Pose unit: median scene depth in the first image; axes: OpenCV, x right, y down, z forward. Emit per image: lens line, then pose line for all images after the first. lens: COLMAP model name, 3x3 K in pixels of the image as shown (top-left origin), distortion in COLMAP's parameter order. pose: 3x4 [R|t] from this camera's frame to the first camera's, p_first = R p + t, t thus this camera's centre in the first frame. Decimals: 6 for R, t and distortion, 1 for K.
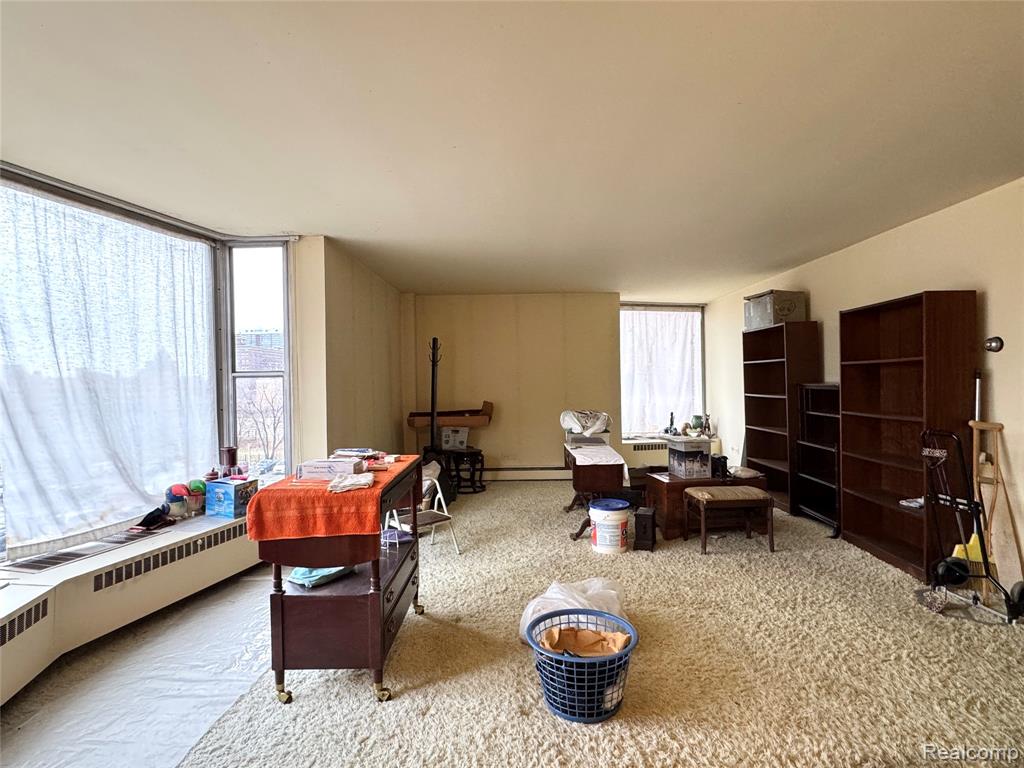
lens RADIAL K [[530.6, 0, 512.0], [0, 530.6, 384.0], [0, 0, 1]] dist [0.001055, 0.000039]
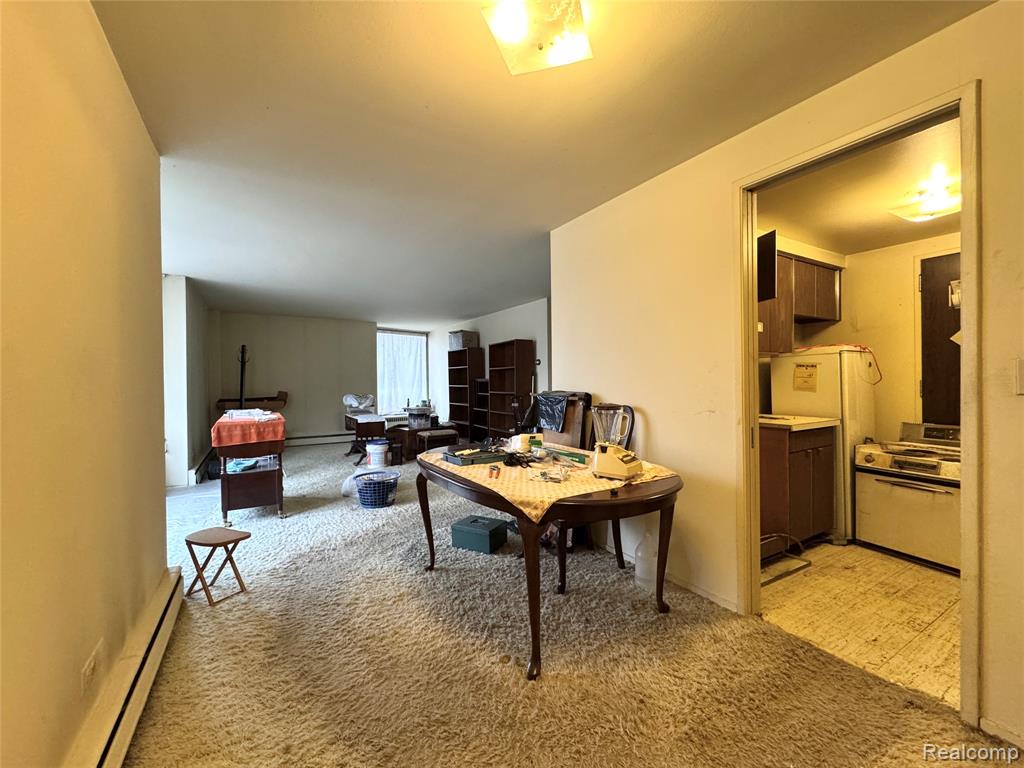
lens RADIAL K [[422.6, 0, 512.0], [0, 422.6, 384.0], [0, 0, 1]] dist [-0.003441, -0.000152]
pose [[0.856723, 0.004367, 0.515758, -0.150832], [-0.002645, 0.999988, -0.004073, 0.024449], [-0.515769, 0.002125, 0.856725, -0.431349]]
